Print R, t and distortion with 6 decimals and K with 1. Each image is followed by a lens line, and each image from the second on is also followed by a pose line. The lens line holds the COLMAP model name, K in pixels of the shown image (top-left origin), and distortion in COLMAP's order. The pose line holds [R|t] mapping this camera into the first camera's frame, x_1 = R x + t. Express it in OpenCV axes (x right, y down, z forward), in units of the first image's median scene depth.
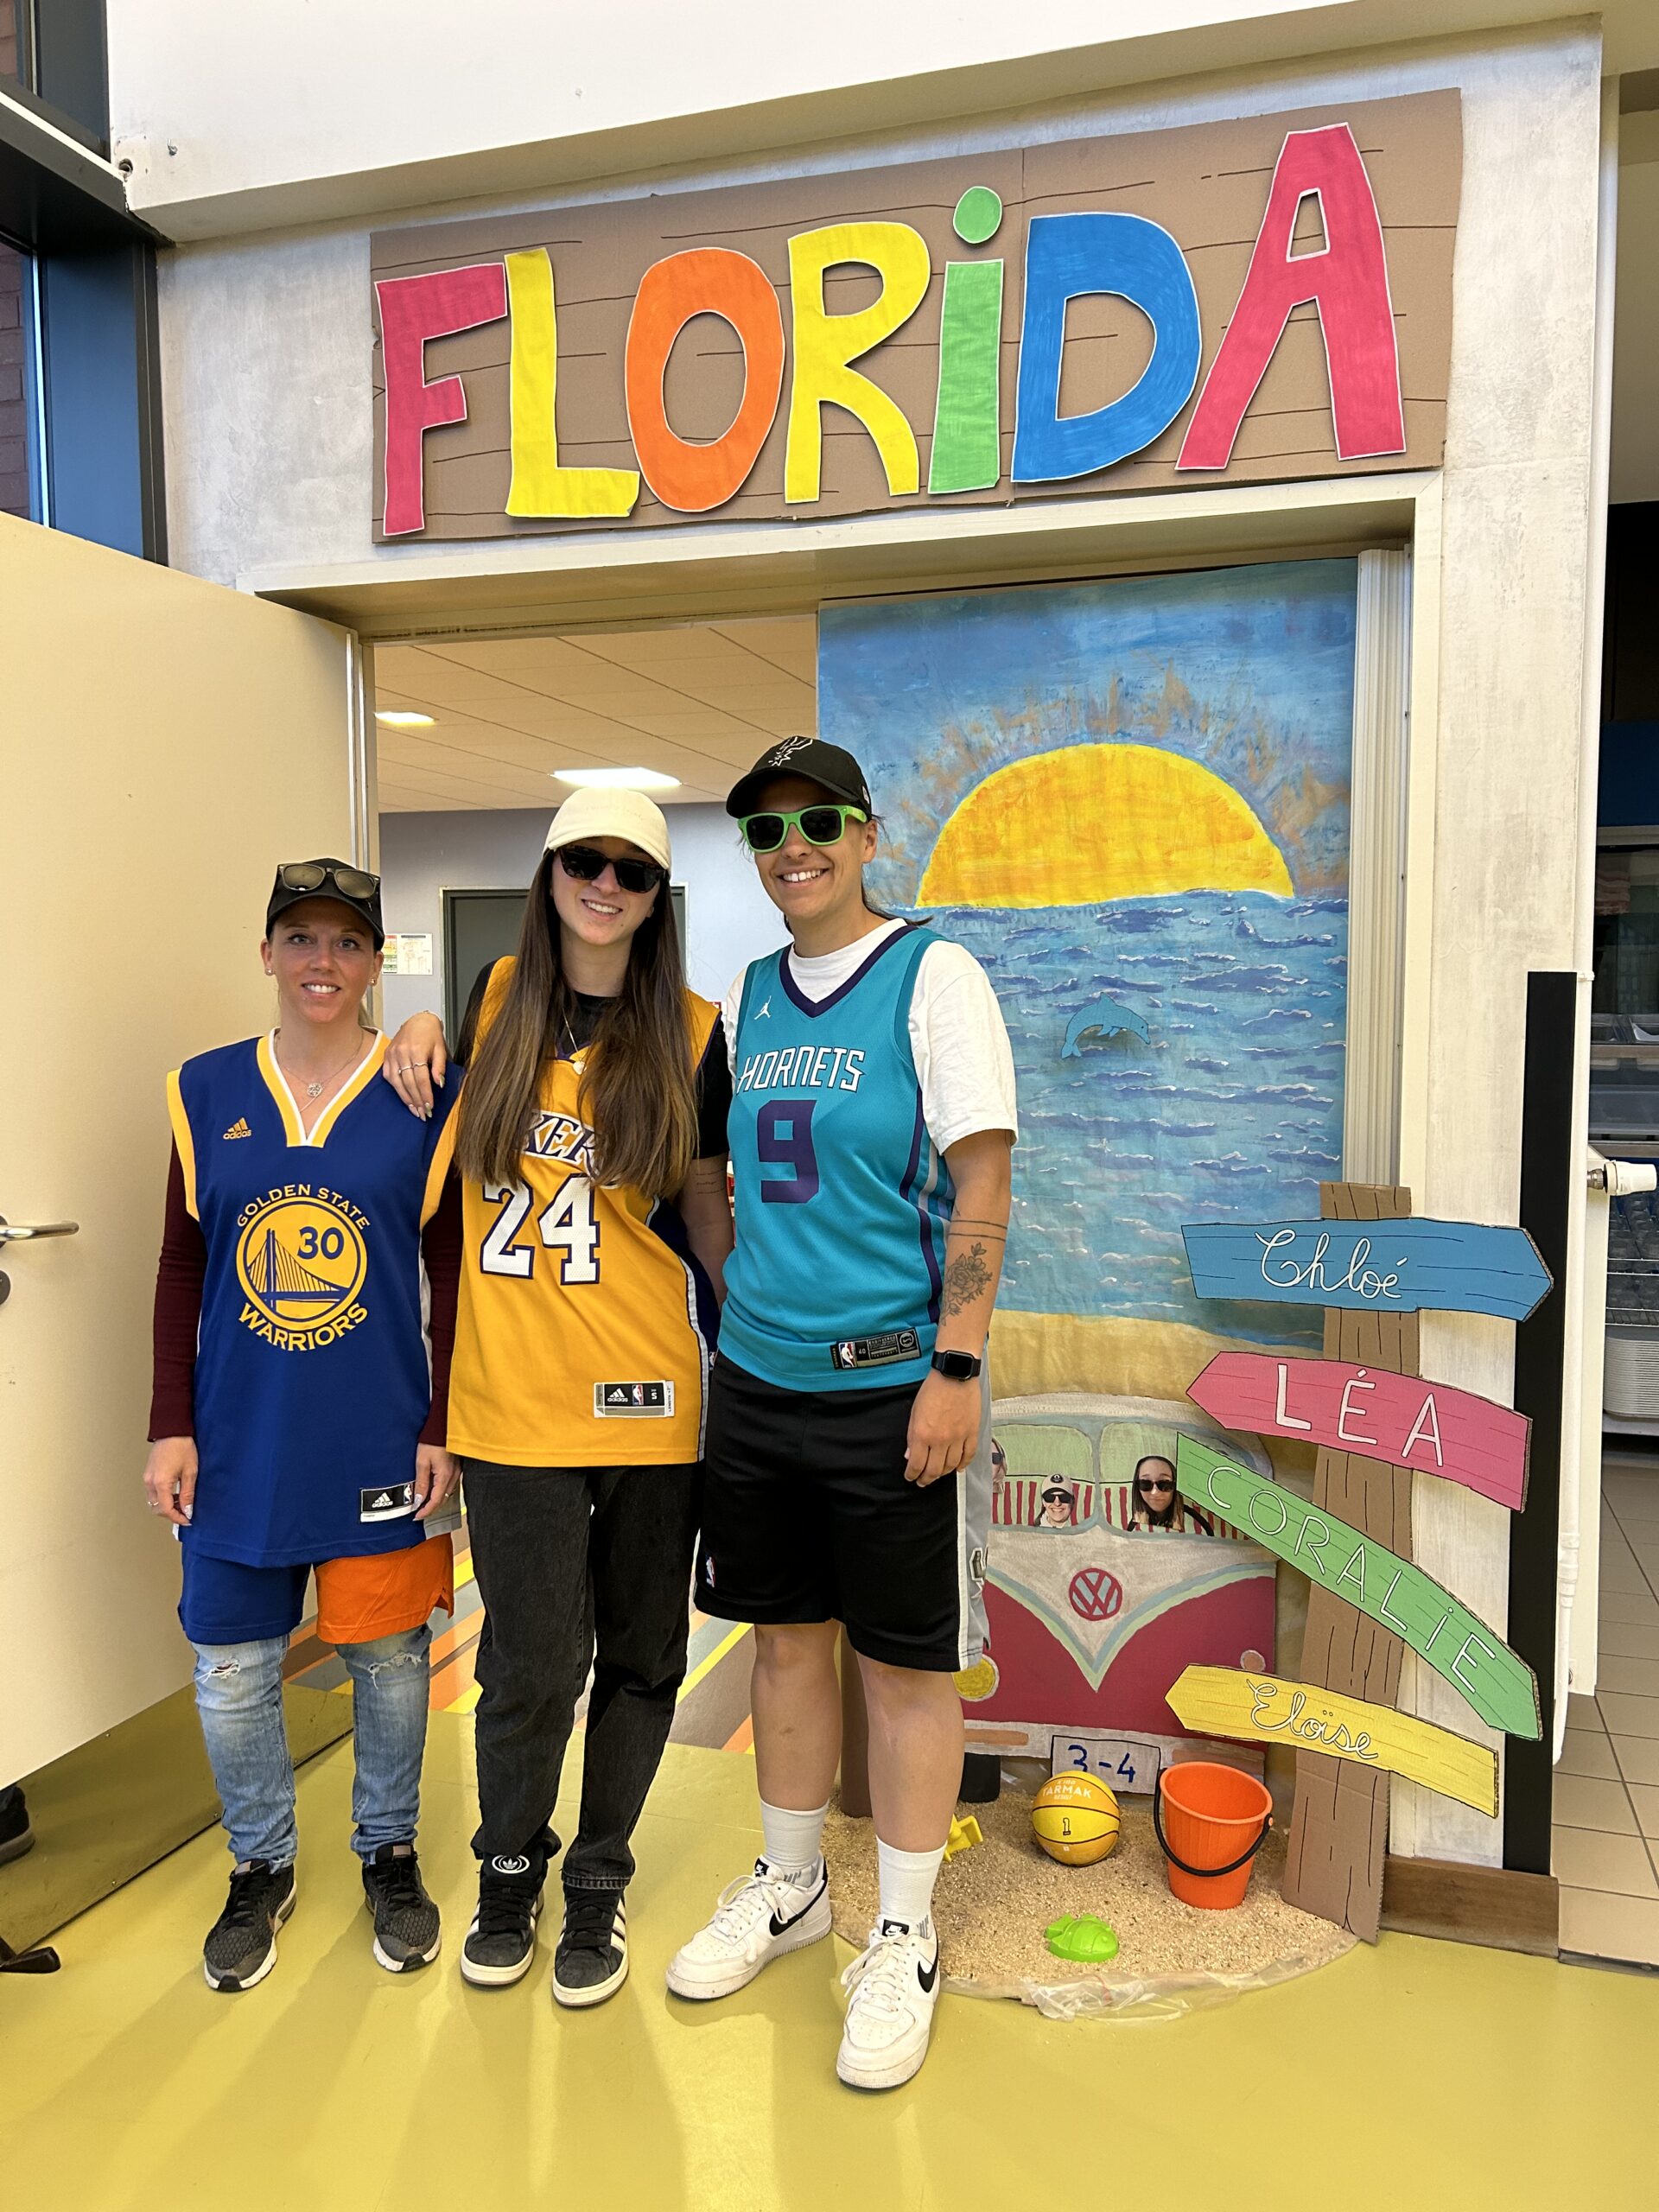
lens RADIAL K [[1652.8, 0, 829.5], [0, 1652.8, 1106.0], [0, 0, 1]] dist [0.005797, 0.006856]
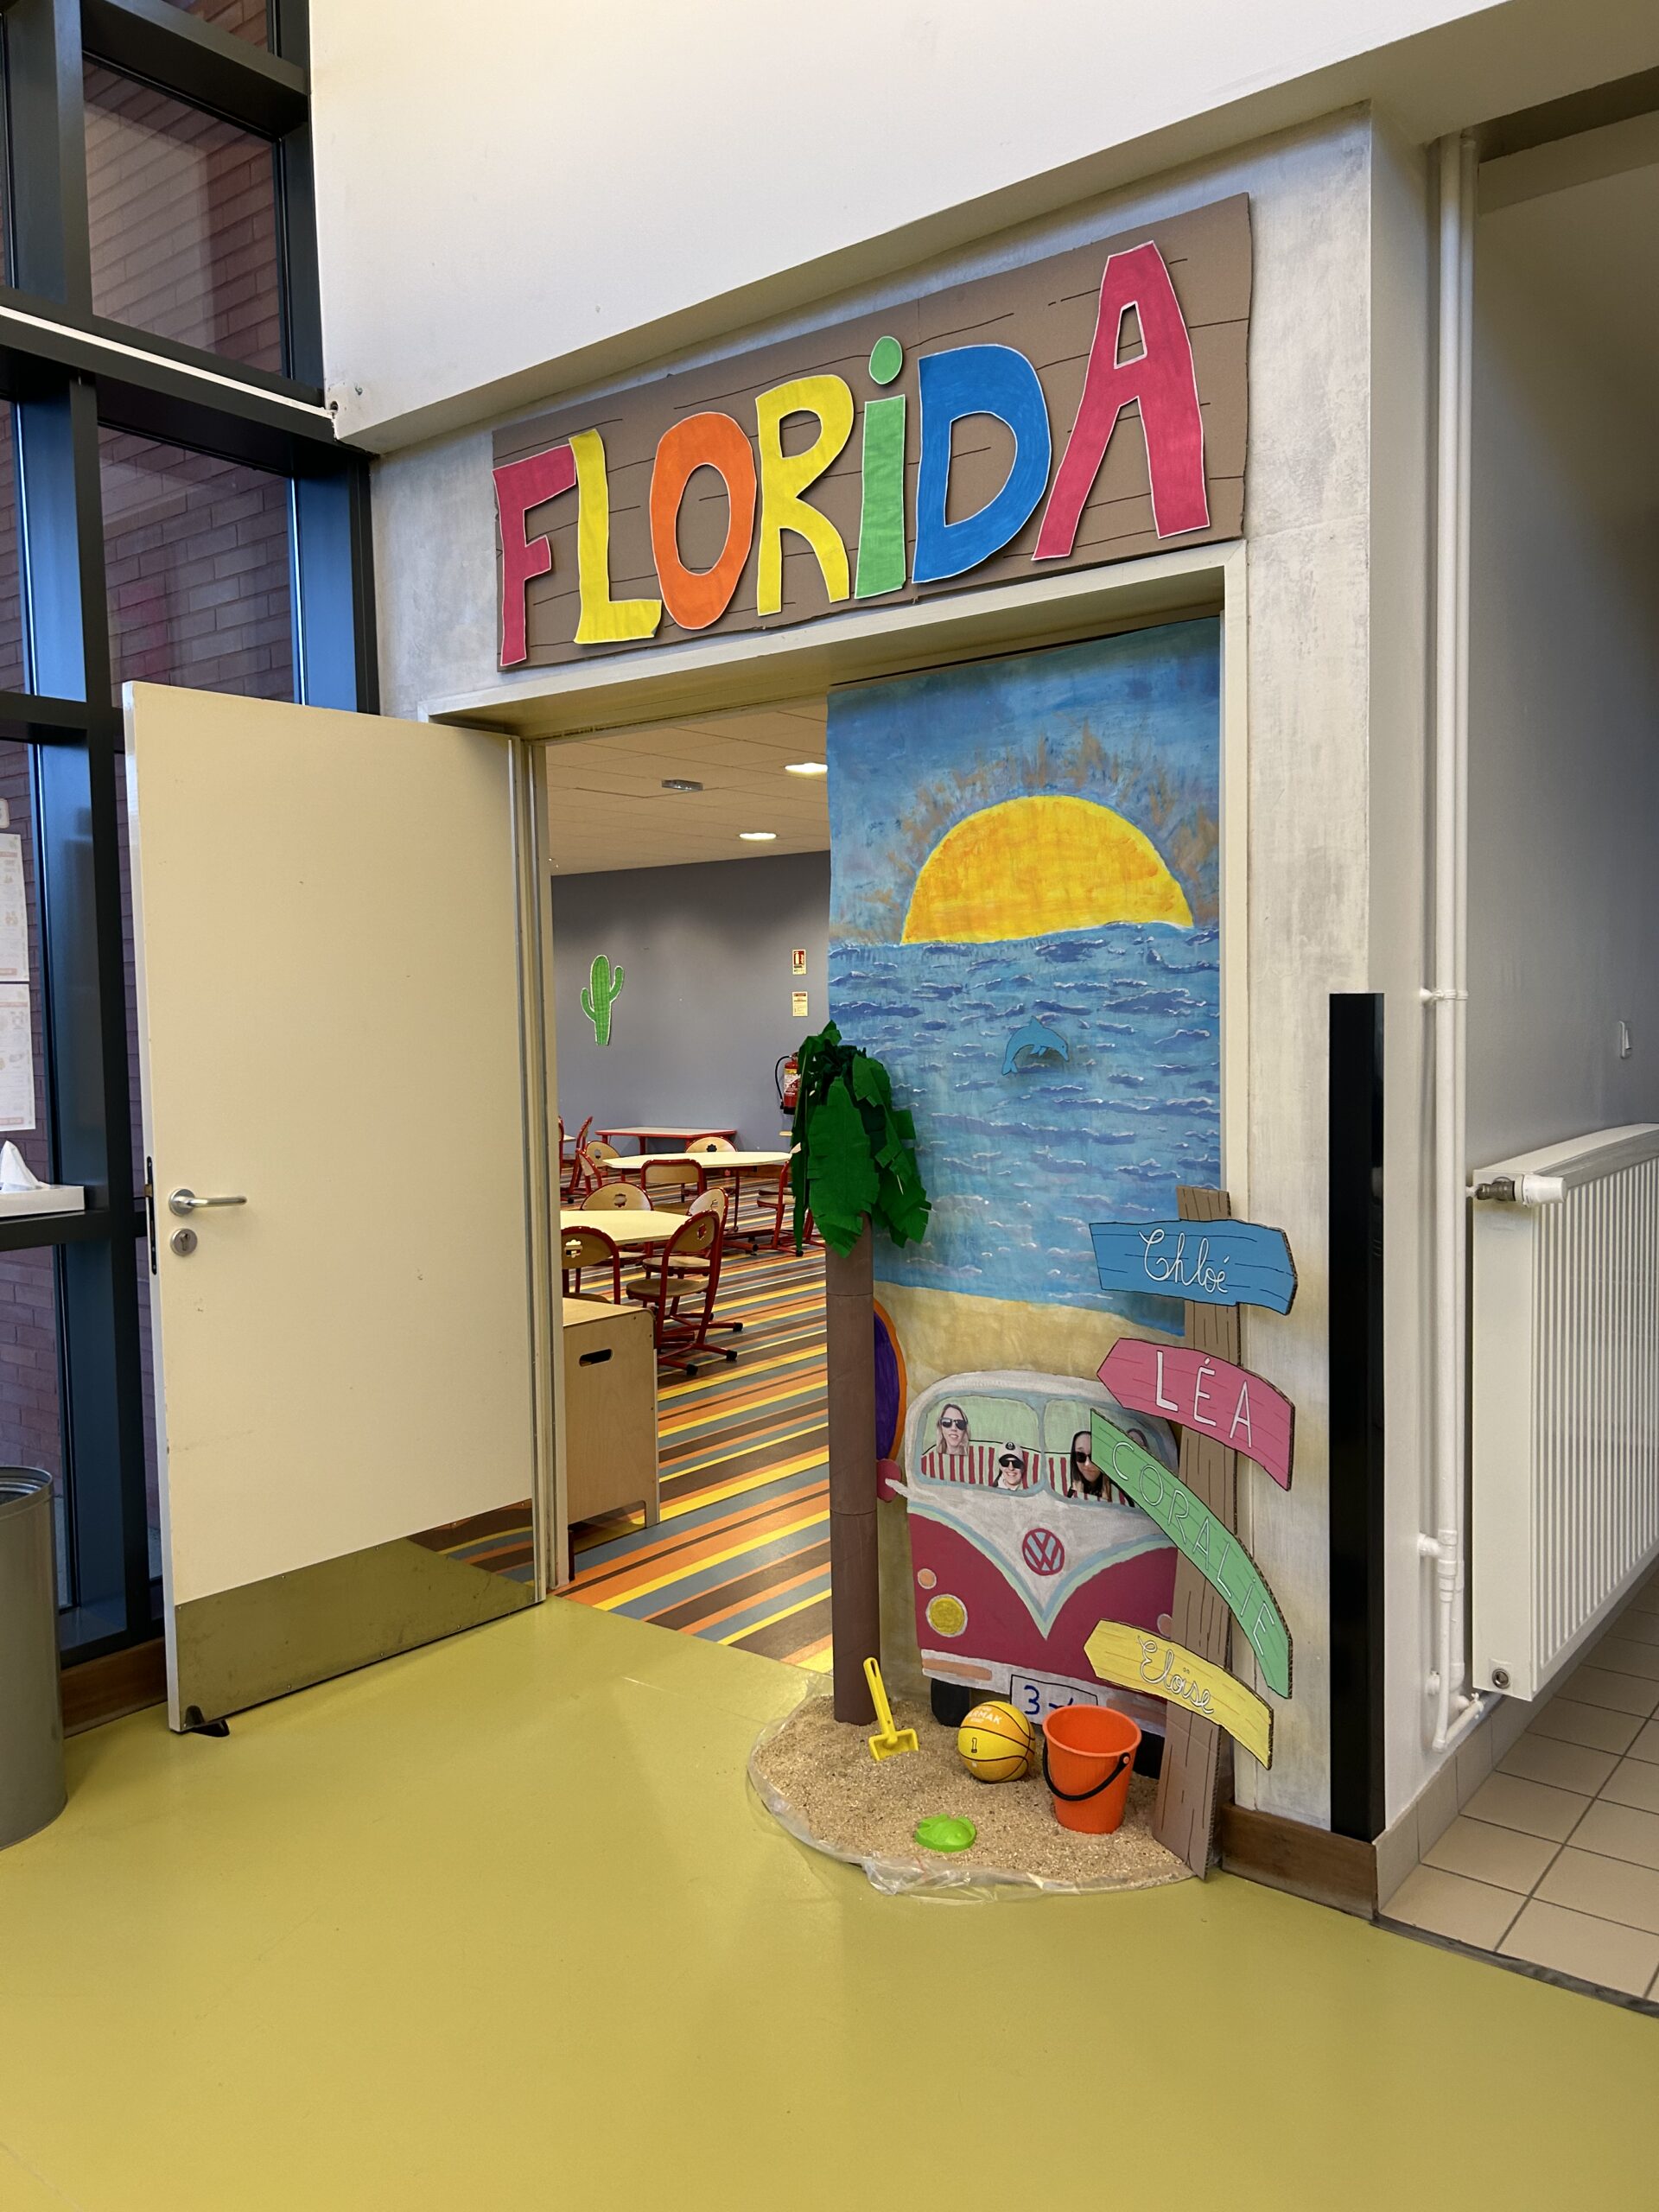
lens RADIAL K [[1636.8, 0, 829.5], [0, 1636.8, 1106.0], [0, 0, 1]] dist [0.016791, -0.021956]
pose [[0.937960, 0.002662, -0.346733, 0.421208], [-0.004489, 0.999980, -0.004465, -0.001625], [0.346715, 0.005744, 0.937953, -0.097351]]
